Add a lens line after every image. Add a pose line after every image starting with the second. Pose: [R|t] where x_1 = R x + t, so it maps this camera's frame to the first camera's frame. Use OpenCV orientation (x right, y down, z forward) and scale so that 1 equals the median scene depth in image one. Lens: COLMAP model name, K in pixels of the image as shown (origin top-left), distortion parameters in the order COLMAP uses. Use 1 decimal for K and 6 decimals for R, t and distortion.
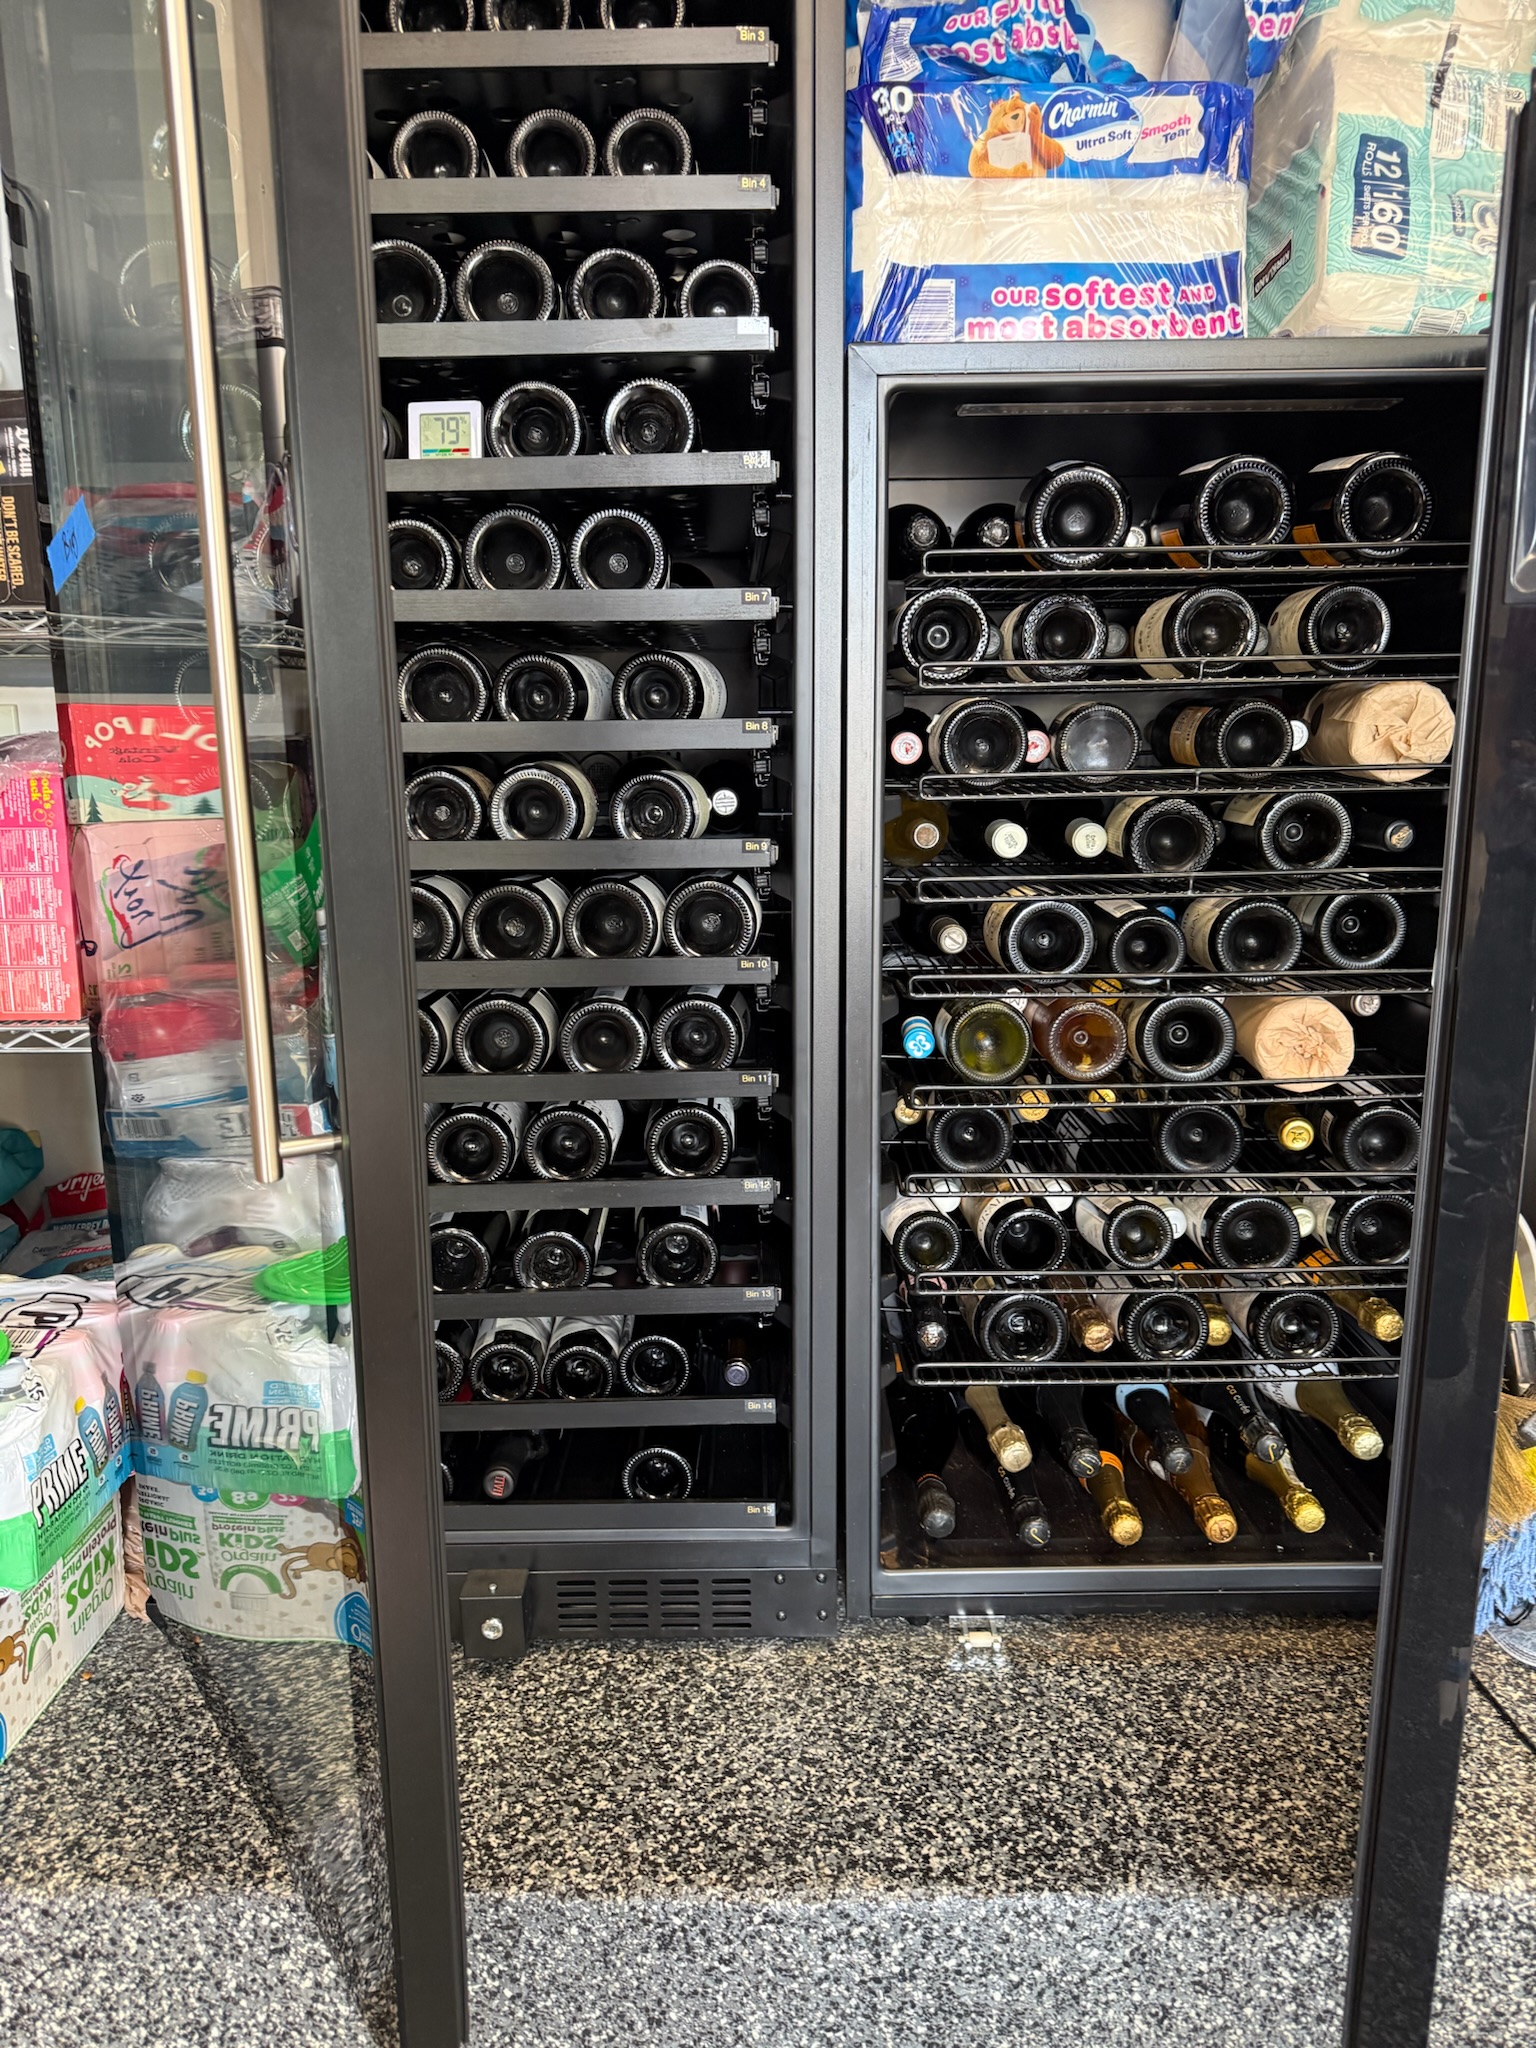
lens RADIAL K [[1405.9, 0, 744.6], [0, 1405.9, 1021.4], [0, 0, 1]] dist [-0.027859, 0.001692]
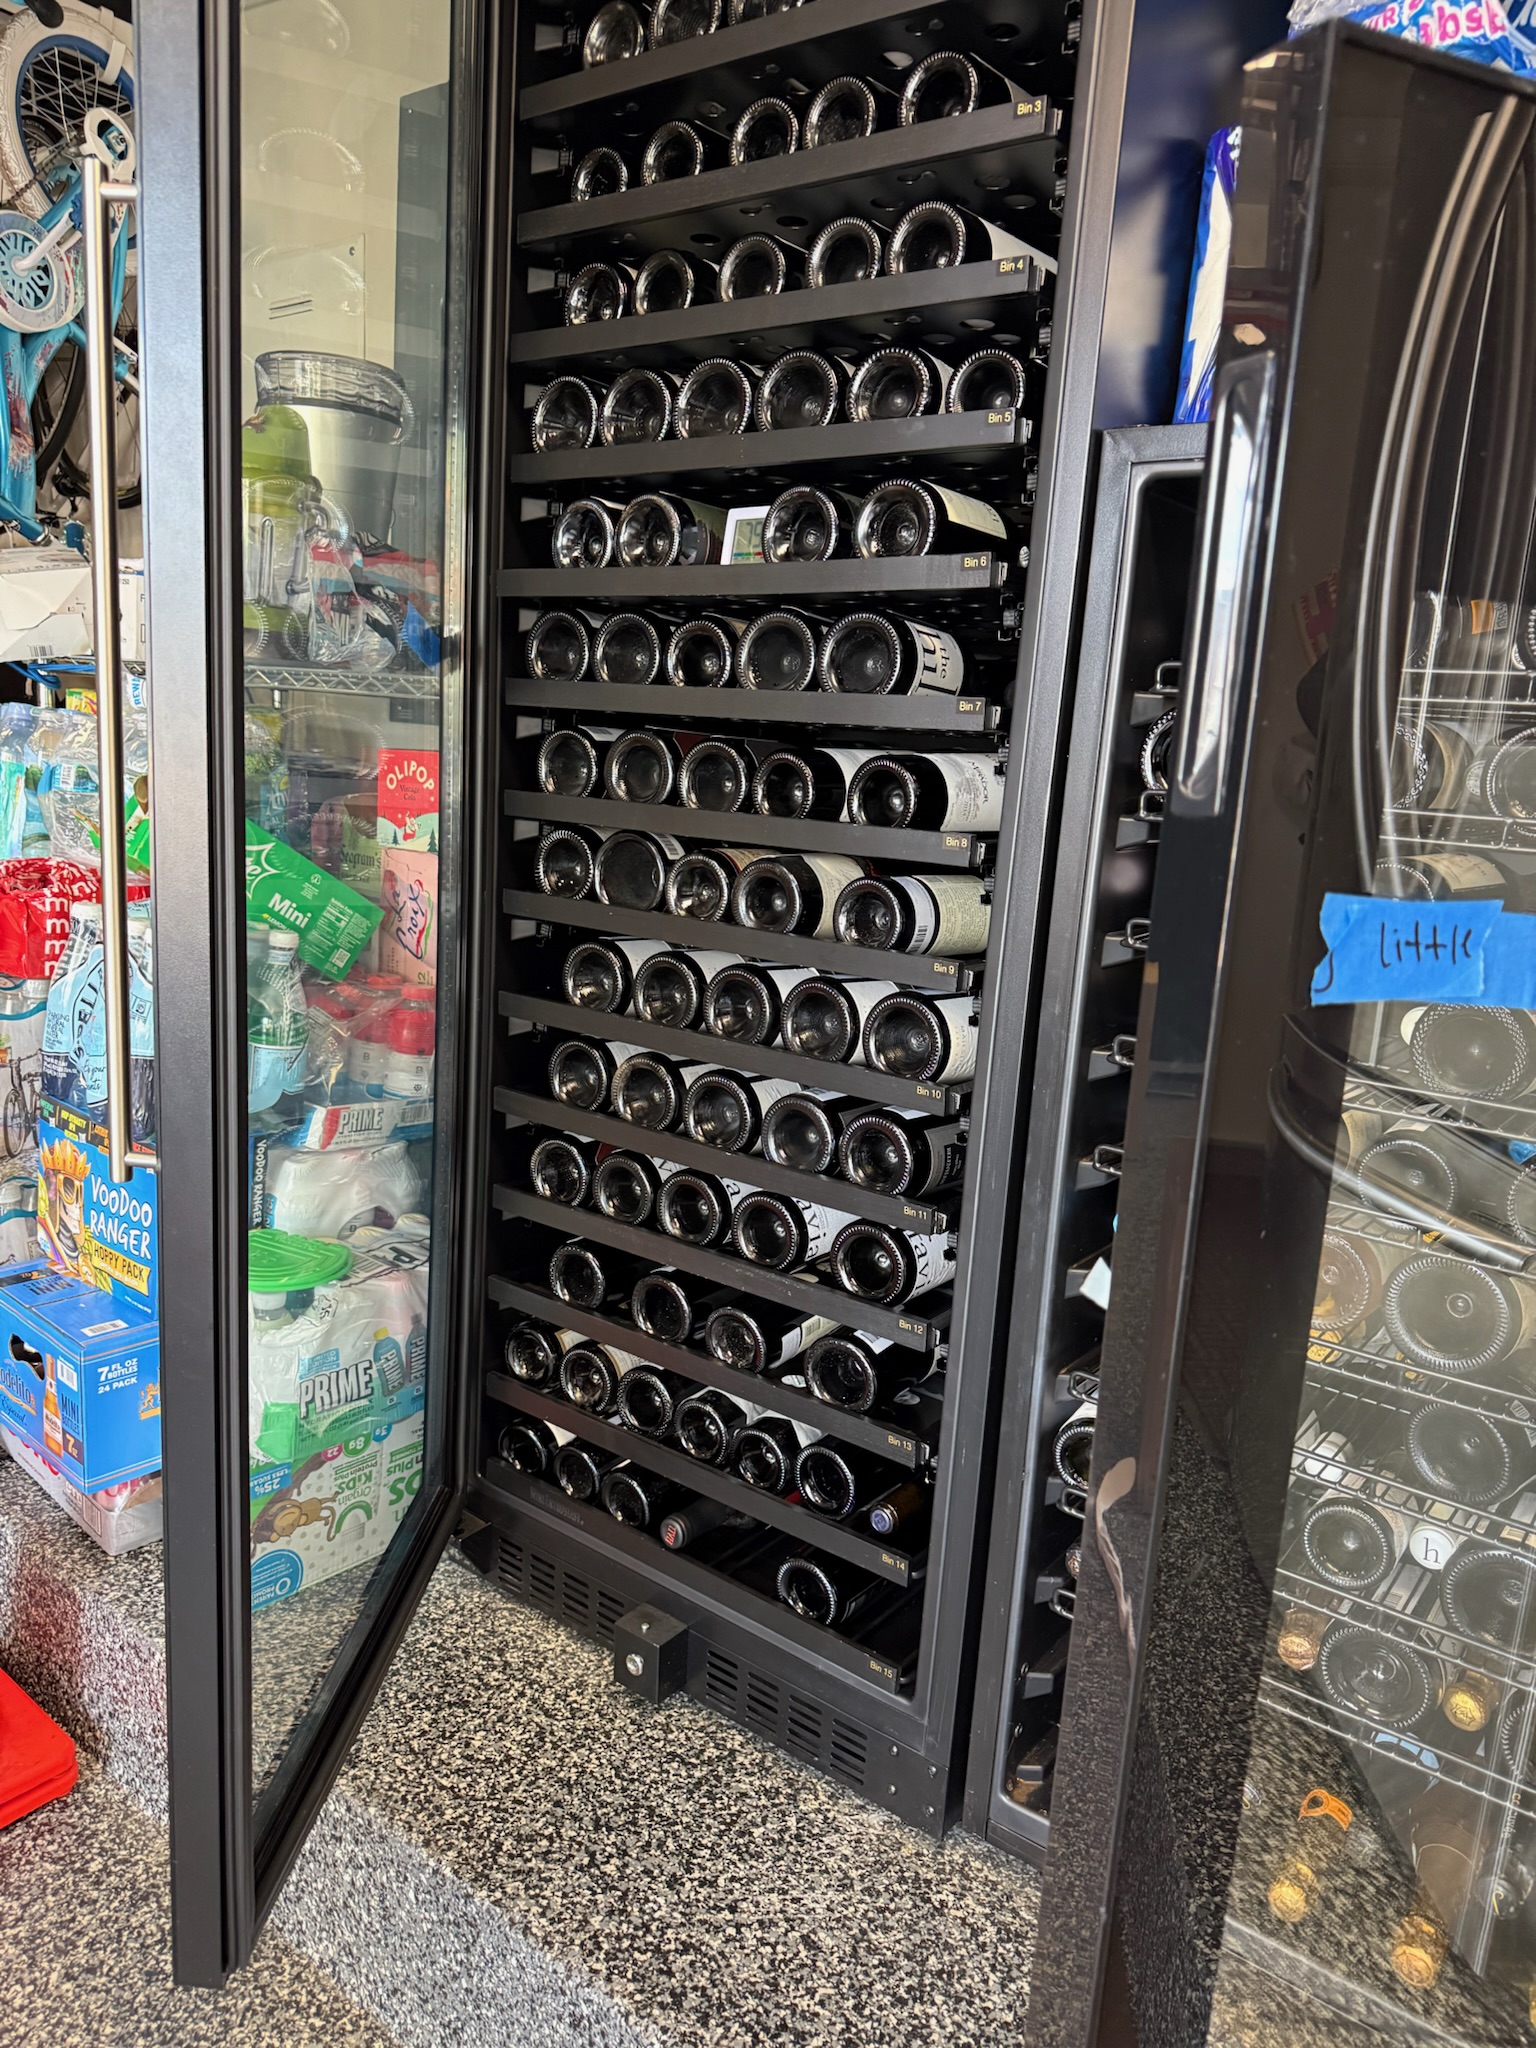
lens RADIAL K [[1405.9, 0, 744.6], [0, 1405.9, 1021.4], [0, 0, 1]] dist [-0.027859, 0.001692]
pose [[0.798419, 0.178205, -0.575126, 0.444657], [-0.194530, 0.980318, 0.033698, -0.097119], [0.569811, 0.084974, 0.817371, 0.169488]]
